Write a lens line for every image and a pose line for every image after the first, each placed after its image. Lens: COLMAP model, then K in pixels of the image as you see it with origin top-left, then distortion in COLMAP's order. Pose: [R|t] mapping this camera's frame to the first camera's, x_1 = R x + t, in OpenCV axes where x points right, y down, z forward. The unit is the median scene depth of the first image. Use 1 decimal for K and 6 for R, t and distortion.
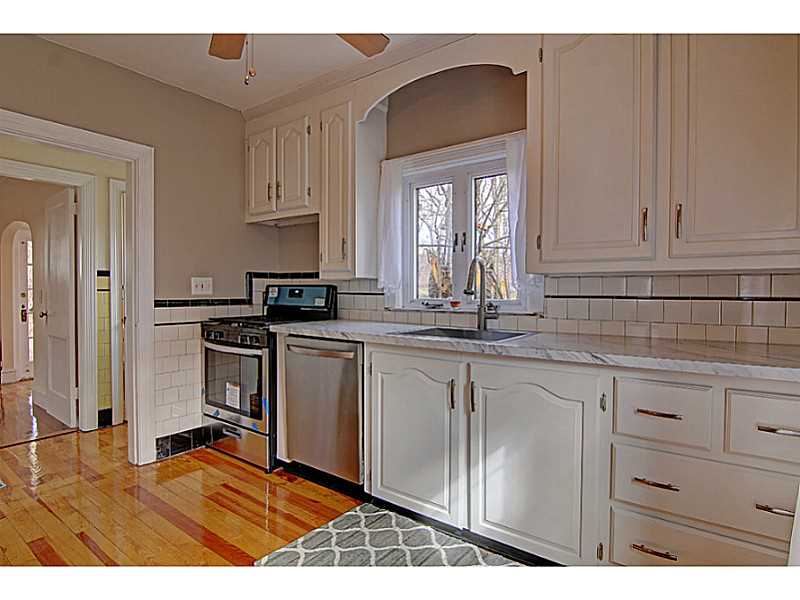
lens RADIAL K [[429.3, 0, 398.0], [0, 429.3, 298.6], [0, 0, 1]] dist [-0.000029, -0.000006]
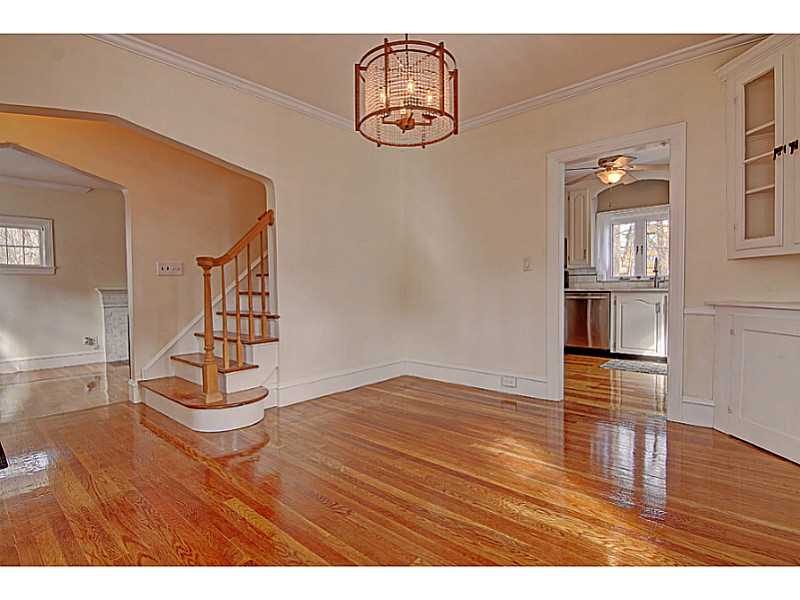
lens RADIAL K [[412.1, 0, 401.3], [0, 412.1, 297.5], [0, 0, 1]] dist [-0.007499, -0.000948]
pose [[0.996081, -0.018089, -0.086582, -1.074234], [0.019229, 0.999739, 0.012348, 0.078825], [0.086336, -0.013965, 0.996168, -1.473399]]
